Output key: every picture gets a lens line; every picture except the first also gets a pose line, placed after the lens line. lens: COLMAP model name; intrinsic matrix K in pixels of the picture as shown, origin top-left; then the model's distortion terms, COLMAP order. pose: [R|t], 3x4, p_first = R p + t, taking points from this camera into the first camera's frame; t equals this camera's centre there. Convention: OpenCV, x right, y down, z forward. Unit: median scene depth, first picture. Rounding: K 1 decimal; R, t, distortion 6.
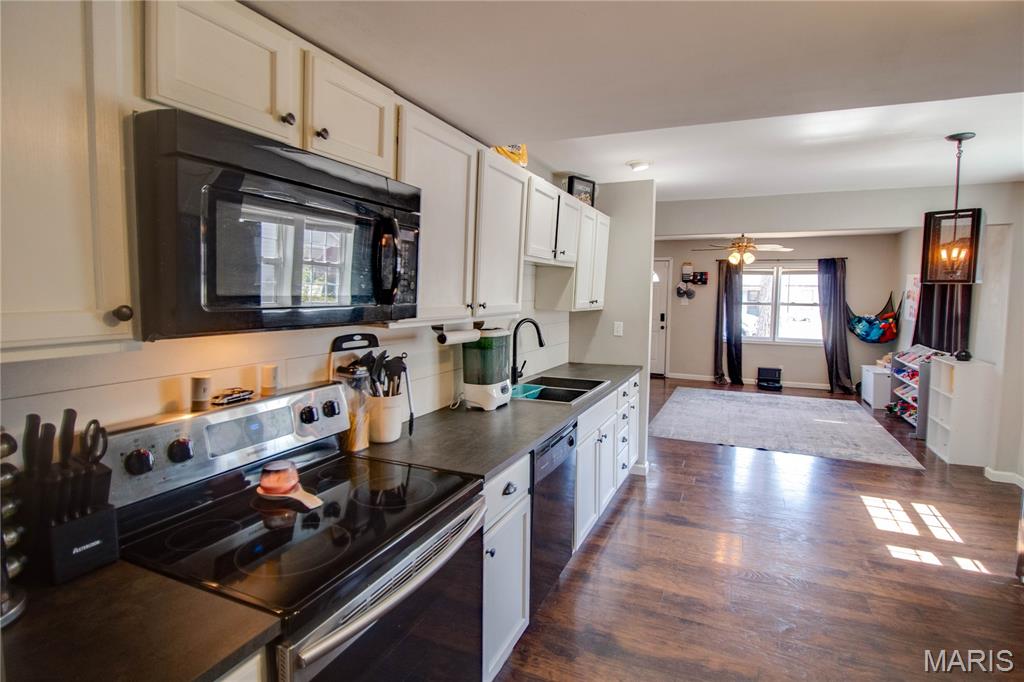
lens RADIAL K [[509.3, 0, 511.0], [0, 509.3, 328.4], [0, 0, 1]] dist [0.002031, -0.014780]
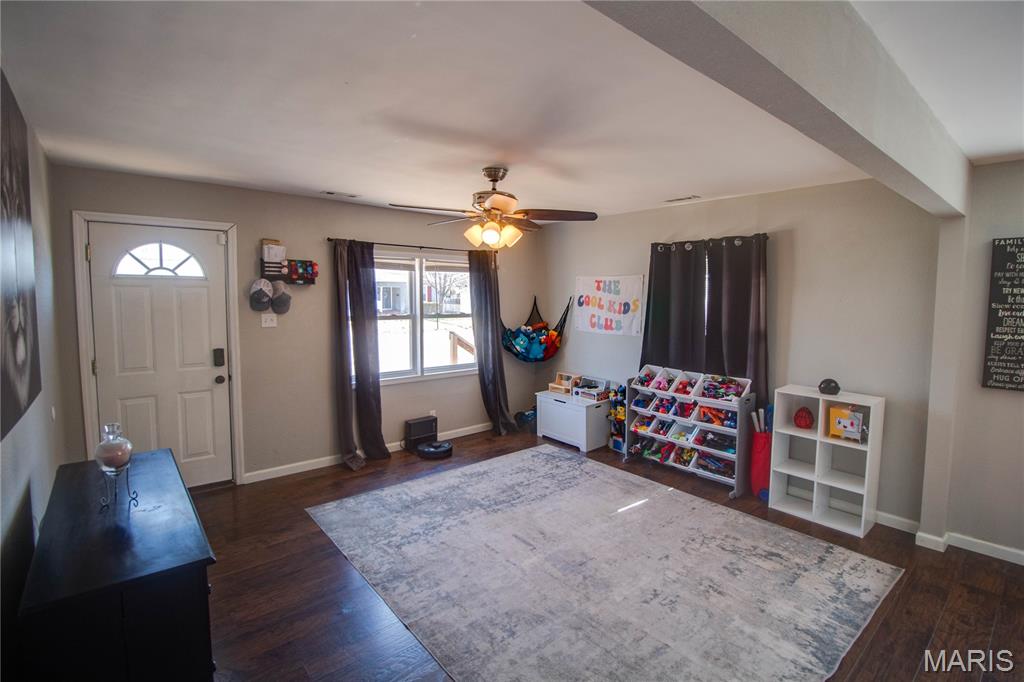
lens RADIAL K [[481.6, 0, 534.5], [0, 481.6, 329.0], [0, 0, 1]] dist [-0.009403, -0.001136]
pose [[0.408743, -0.073738, 0.909666, 0.039754], [0.060477, 0.996728, 0.053621, -0.071838], [-0.910644, 0.033097, 0.411865, 0.789887]]
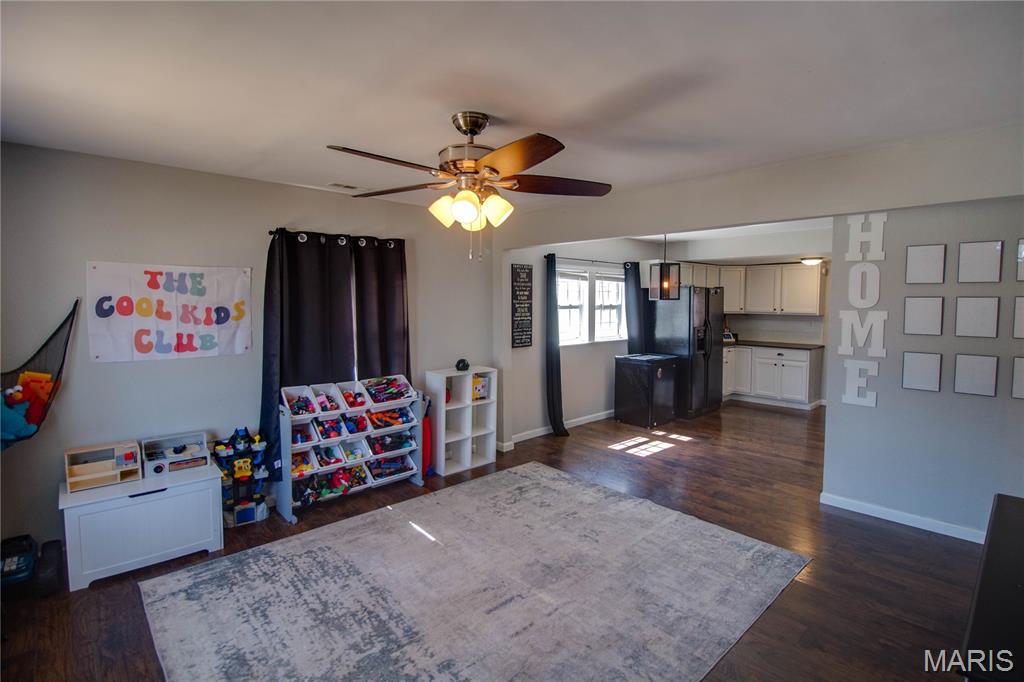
lens RADIAL K [[491.3, 0, 514.1], [0, 491.3, 330.2], [0, 0, 1]] dist [0.000526, -0.015260]
pose [[-0.923028, -0.038728, 0.382779, 0.303627], [0.013640, 0.991001, 0.133159, -0.104498], [-0.384491, 0.128130, -0.914193, 1.325949]]
